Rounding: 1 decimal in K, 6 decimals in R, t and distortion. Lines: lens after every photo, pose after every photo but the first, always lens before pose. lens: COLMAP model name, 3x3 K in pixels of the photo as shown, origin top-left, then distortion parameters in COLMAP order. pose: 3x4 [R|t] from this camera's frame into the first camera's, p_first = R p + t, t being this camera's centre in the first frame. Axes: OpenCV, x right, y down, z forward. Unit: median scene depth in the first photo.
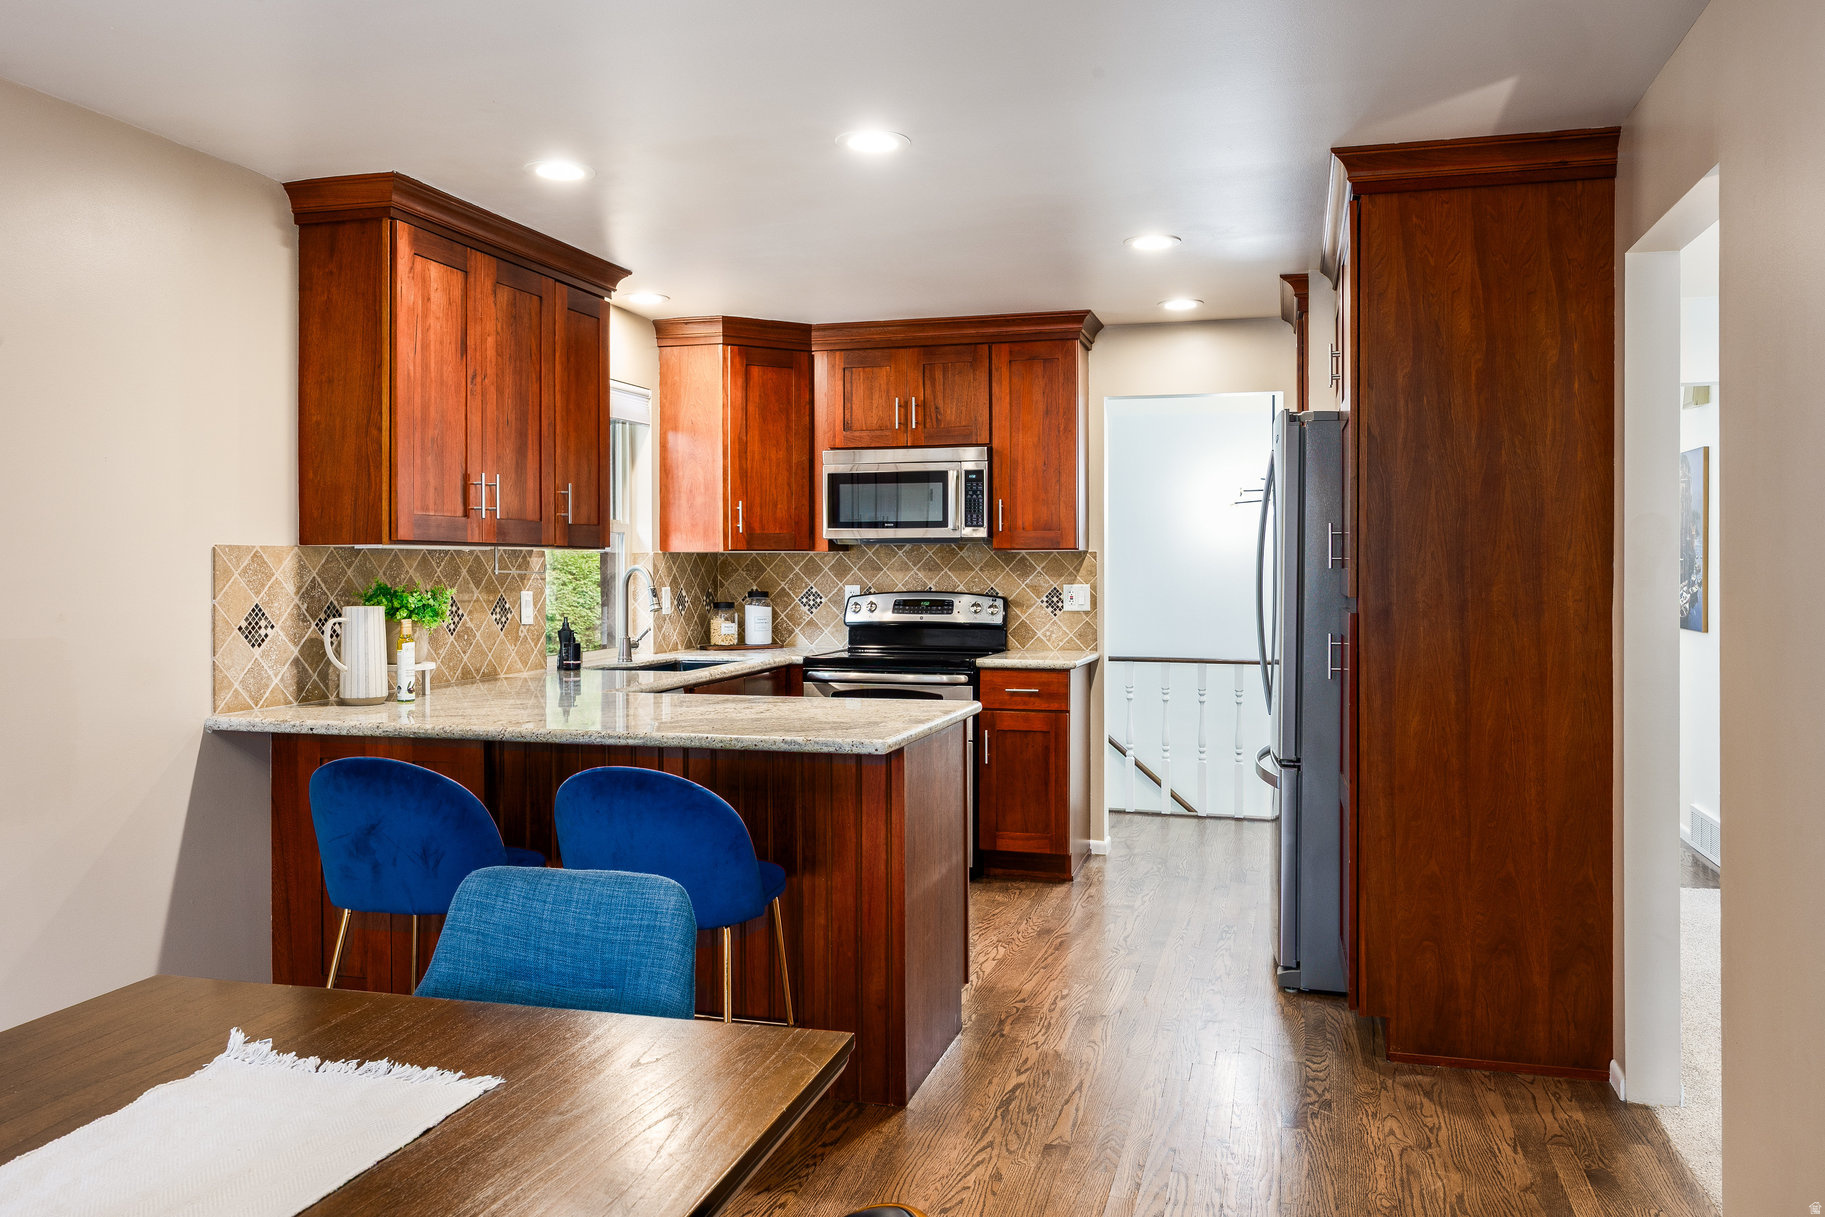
lens RADIAL K [[1387.6, 0, 910.9], [0, 1387.6, 595.2], [0, 0, 1]] dist [0.004606, 0.002113]
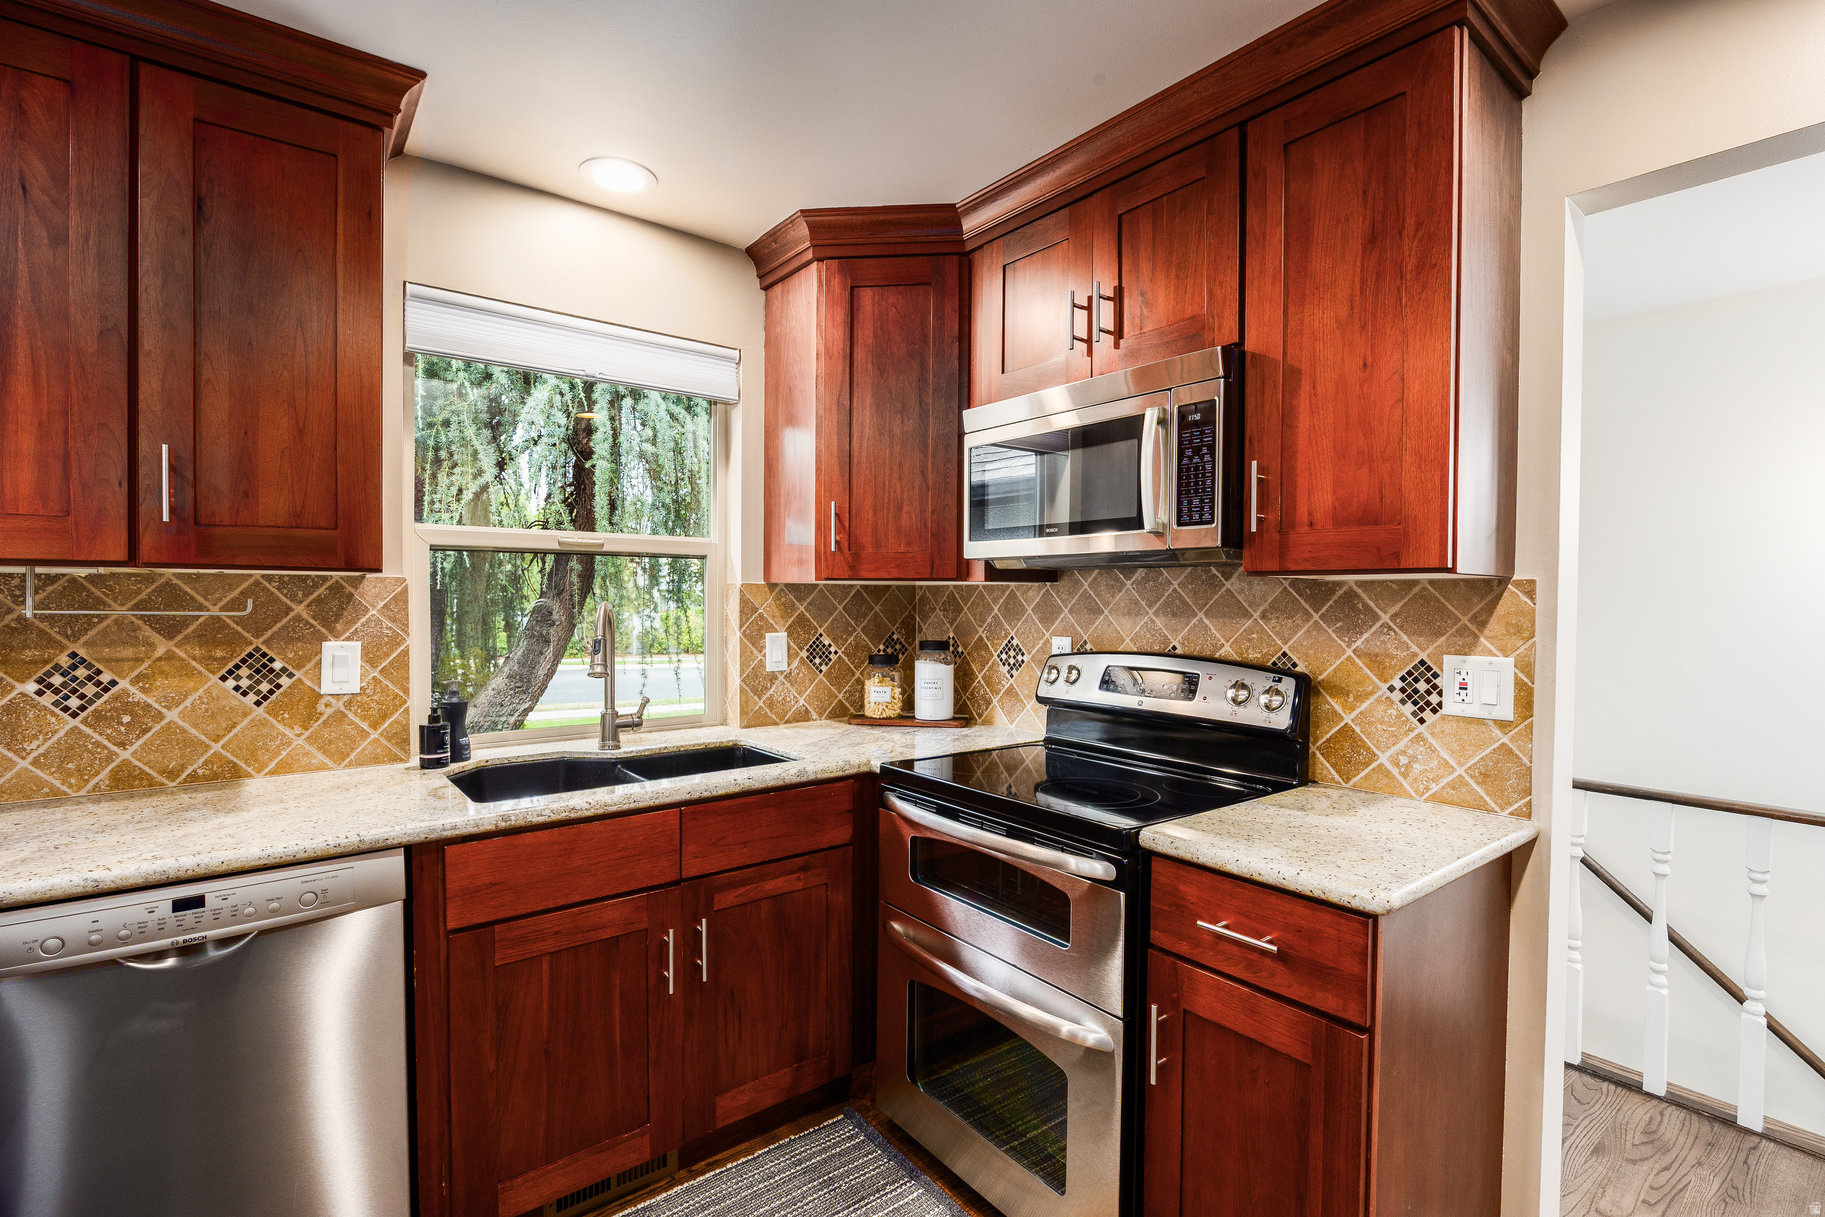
lens RADIAL K [[832.6, 0, 924.3], [0, 832.6, 616.4], [0, 0, 1]] dist [-0.013872, 0.000965]
pose [[0.813605, 0.020323, -0.581062, 0.130010], [-0.020374, 0.999772, 0.006440, -0.018316], [0.581061, 0.006599, 0.813834, 0.700364]]
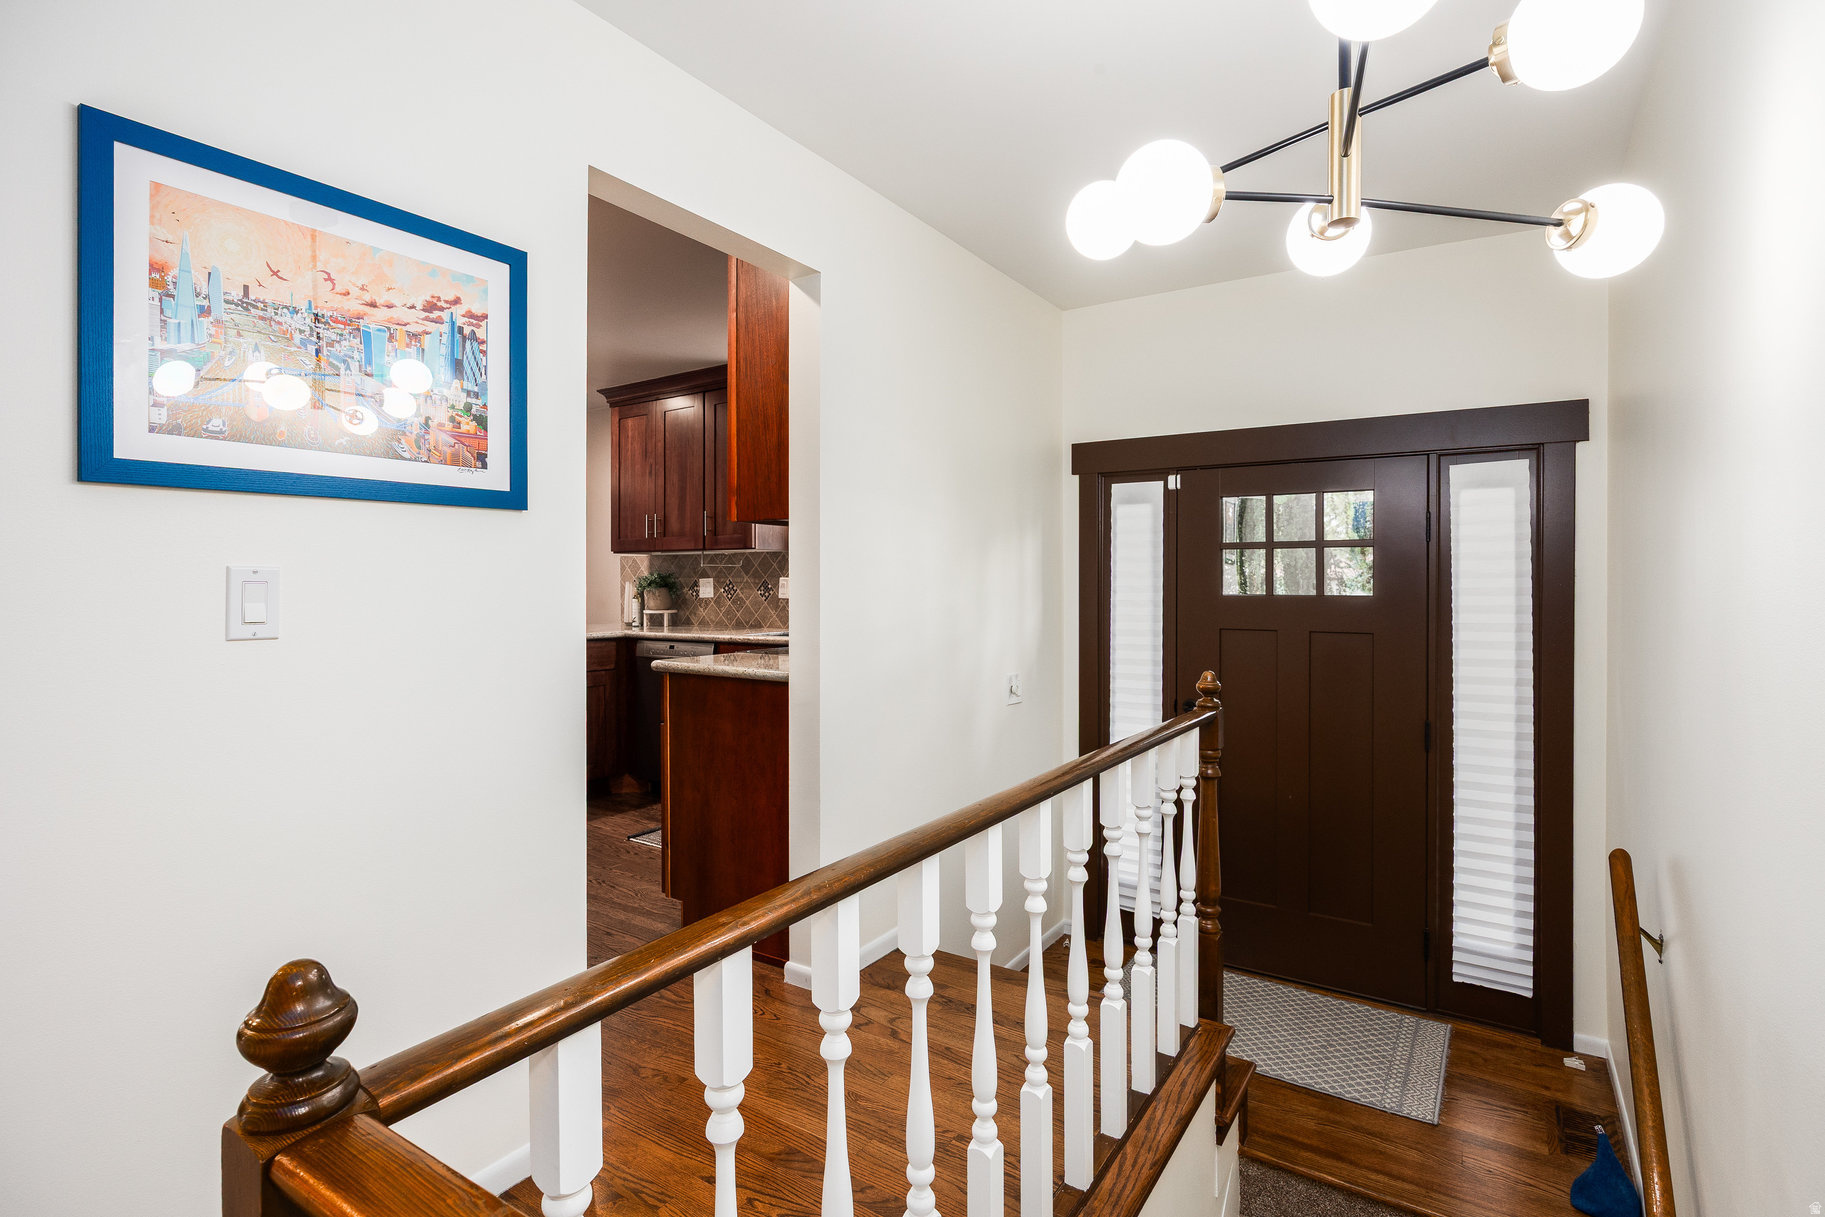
lens RADIAL K [[832.6, 0, 907.1], [0, 832.6, 578.6], [0, 0, 1]] dist [-0.013872, 0.000965]
pose [[-0.280326, 0.003079, -0.959900, 0.490880], [-0.020123, 0.999756, 0.009084, -0.010982], [0.959694, 0.021863, -0.280196, 1.156319]]
